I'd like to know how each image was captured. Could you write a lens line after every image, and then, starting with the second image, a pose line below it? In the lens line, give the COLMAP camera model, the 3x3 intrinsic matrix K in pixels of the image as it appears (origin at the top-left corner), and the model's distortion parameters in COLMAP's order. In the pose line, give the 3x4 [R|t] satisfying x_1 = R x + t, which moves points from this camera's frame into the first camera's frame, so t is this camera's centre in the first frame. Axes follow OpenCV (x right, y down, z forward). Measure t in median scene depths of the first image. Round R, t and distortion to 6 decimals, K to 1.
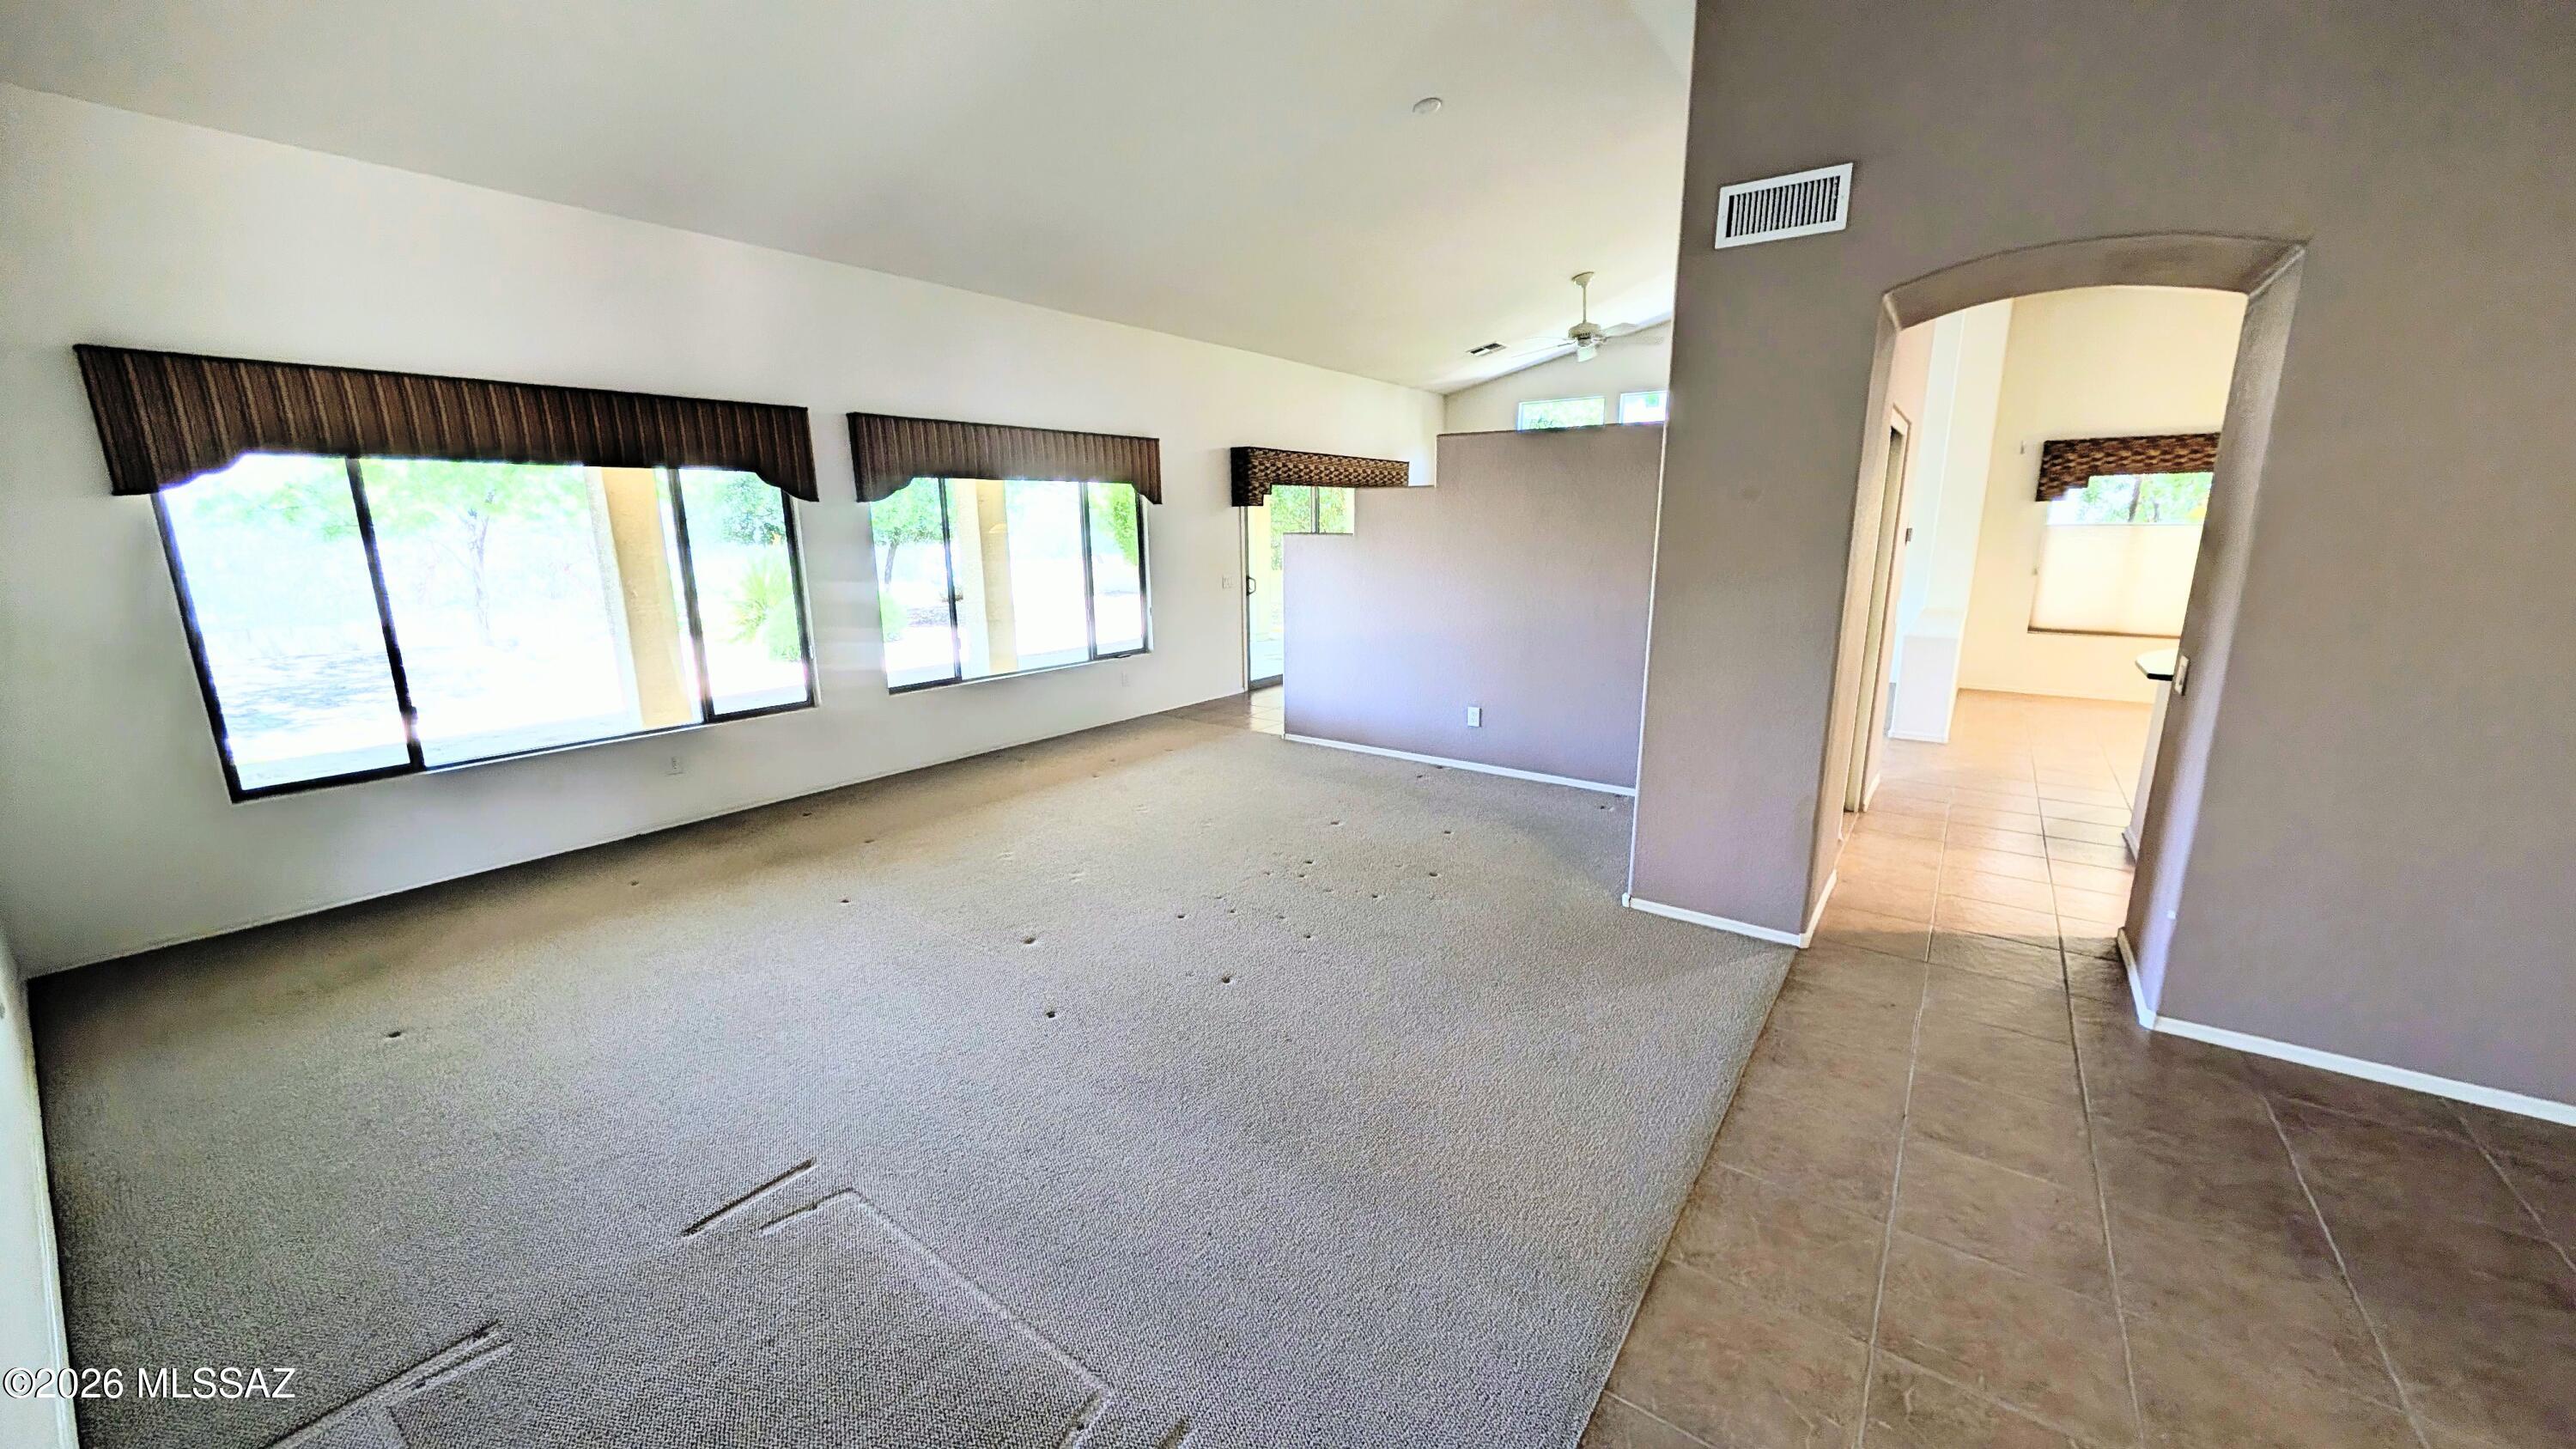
lens RADIAL K [[937.3, 0, 1294.5], [0, 937.3, 732.9], [0, 0, 1]] dist [0.002735, -0.000468]
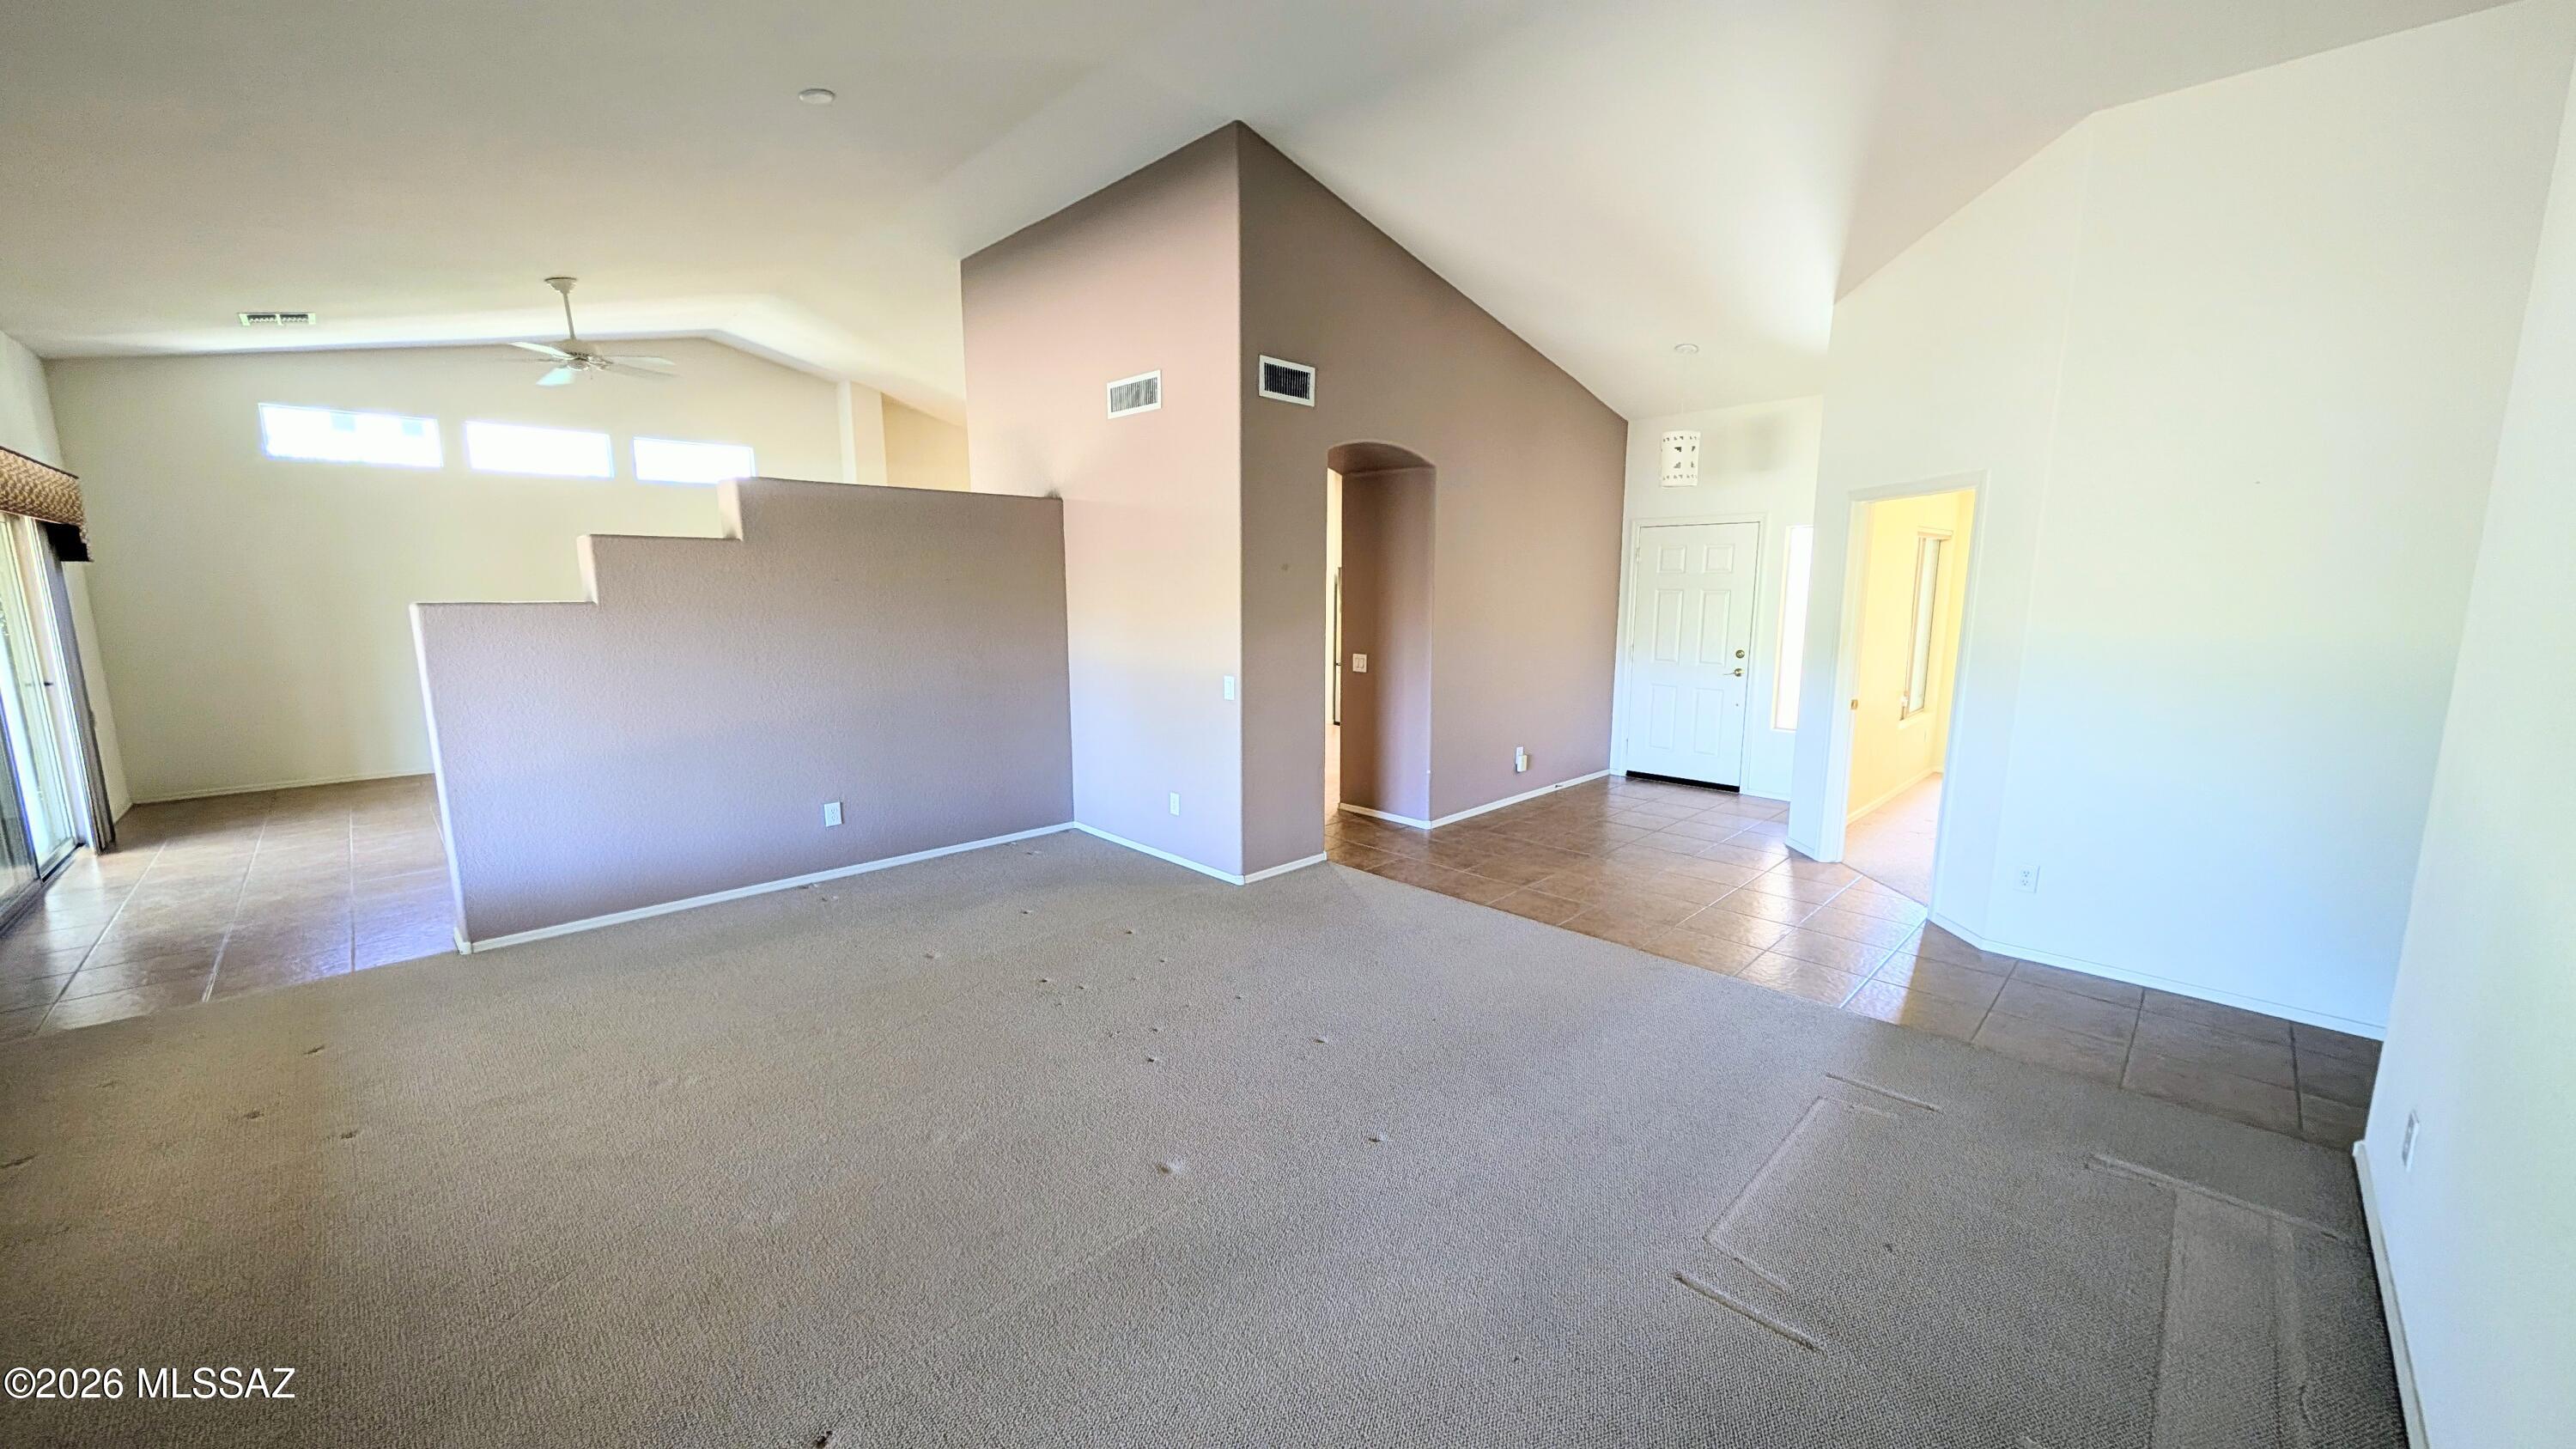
lens RADIAL K [[937.3, 0, 1290.3], [0, 937.3, 729.4], [0, 0, 1]] dist [0.002735, -0.000468]
pose [[0.157012, -0.147486, 0.976522, -1.085125], [0.216913, 0.969792, 0.111593, -0.187751], [-0.963481, 0.194299, 0.184260, 0.856722]]
